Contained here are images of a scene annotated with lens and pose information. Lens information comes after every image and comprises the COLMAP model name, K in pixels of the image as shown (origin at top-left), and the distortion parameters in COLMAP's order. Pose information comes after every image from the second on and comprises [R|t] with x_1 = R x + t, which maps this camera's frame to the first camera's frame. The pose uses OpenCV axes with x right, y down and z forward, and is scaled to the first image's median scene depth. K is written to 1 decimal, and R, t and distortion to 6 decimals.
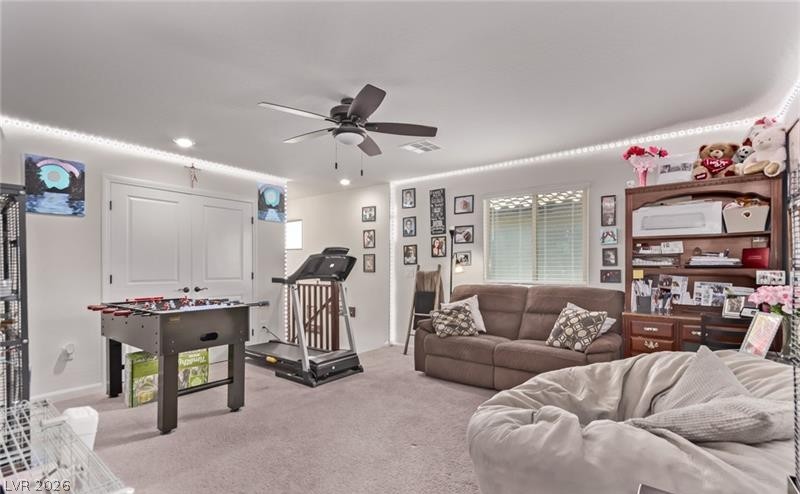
lens RADIAL K [[371.7, 0, 402.6], [0, 371.7, 268.5], [0, 0, 1]] dist [0.011225, -0.000095]
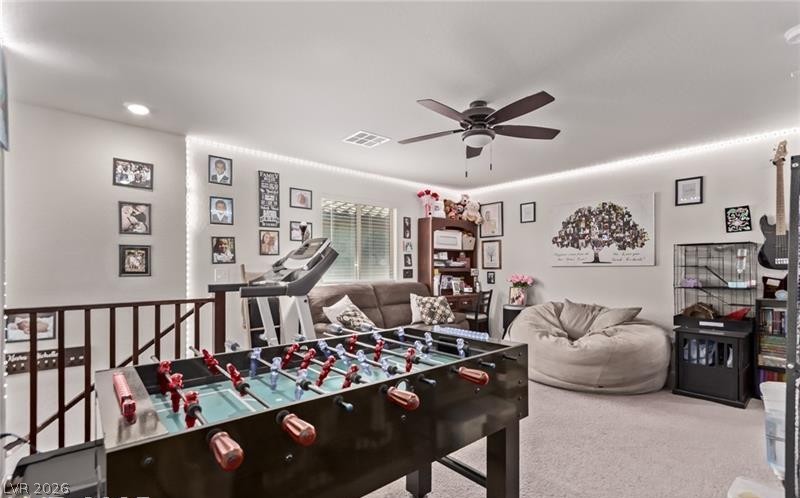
lens RADIAL K [[369.7, 0, 405.0], [0, 369.7, 270.0], [0, 0, 1]] dist [0.003555, 0.000575]
pose [[0.211938, -0.009203, 0.977240, -0.638574], [0.001597, 0.999958, 0.009071, -0.004926], [-0.977282, -0.000362, 0.211944, 0.537193]]
